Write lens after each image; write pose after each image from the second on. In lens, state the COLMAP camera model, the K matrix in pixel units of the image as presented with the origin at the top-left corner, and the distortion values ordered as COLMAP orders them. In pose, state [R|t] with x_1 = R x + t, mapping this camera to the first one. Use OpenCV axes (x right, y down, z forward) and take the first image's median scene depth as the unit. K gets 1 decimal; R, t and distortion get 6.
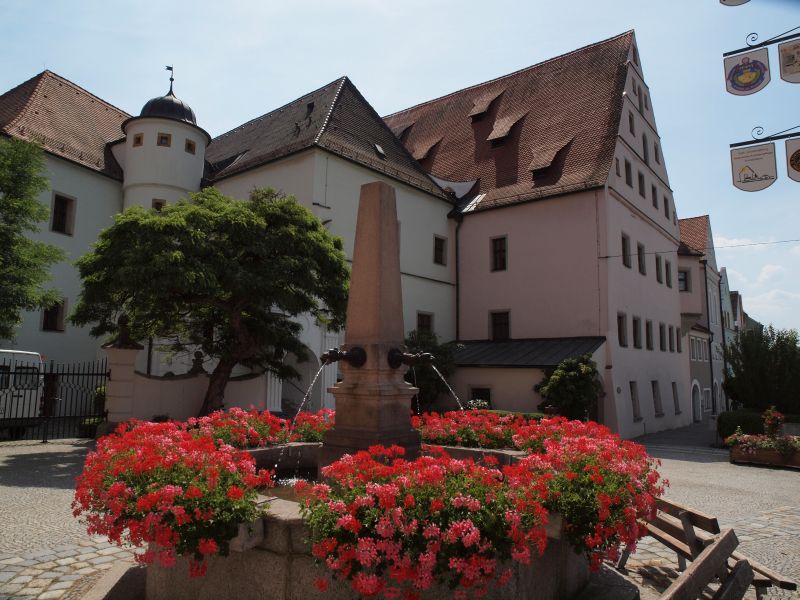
lens RADIAL K [[562.4, 0, 400.0], [0, 562.4, 300.0], [0, 0, 1]] dist [-0.135814, 0.112495]
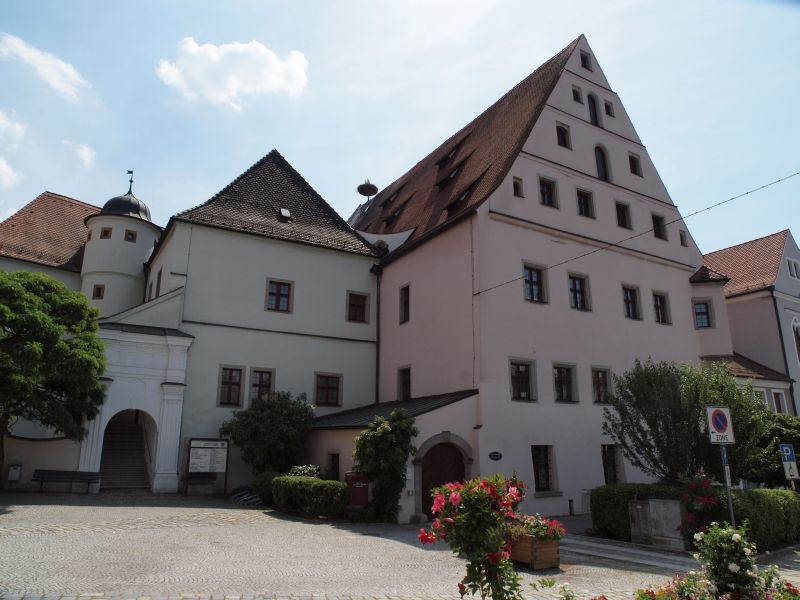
lens RADIAL K [[562.4, 0, 400.0], [0, 562.4, 300.0], [0, 0, 1]] dist [-0.135814, 0.112495]
pose [[0.936608, -0.101968, -0.335214, 0.729113], [0.055415, 0.987785, -0.145639, 0.065254], [0.345970, 0.117831, 0.930817, 0.233468]]
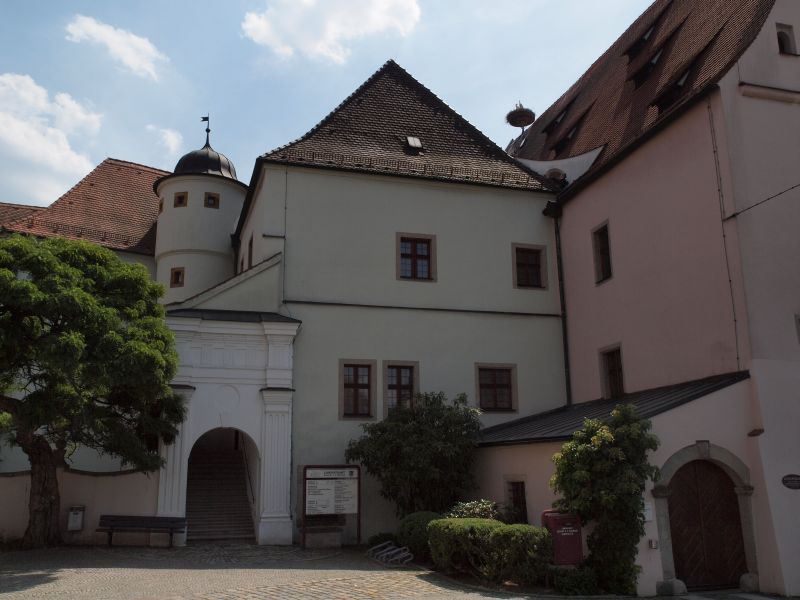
lens RADIAL K [[710.3, 0, 400.0], [0, 710.3, 300.0], [0, 0, 1]] dist [-0.097444, 0.185412]
pose [[0.826140, -0.162062, -0.539656, 0.610408], [0.097318, 0.984391, -0.146639, 0.086120], [0.554997, 0.068626, 0.829017, 0.395002]]
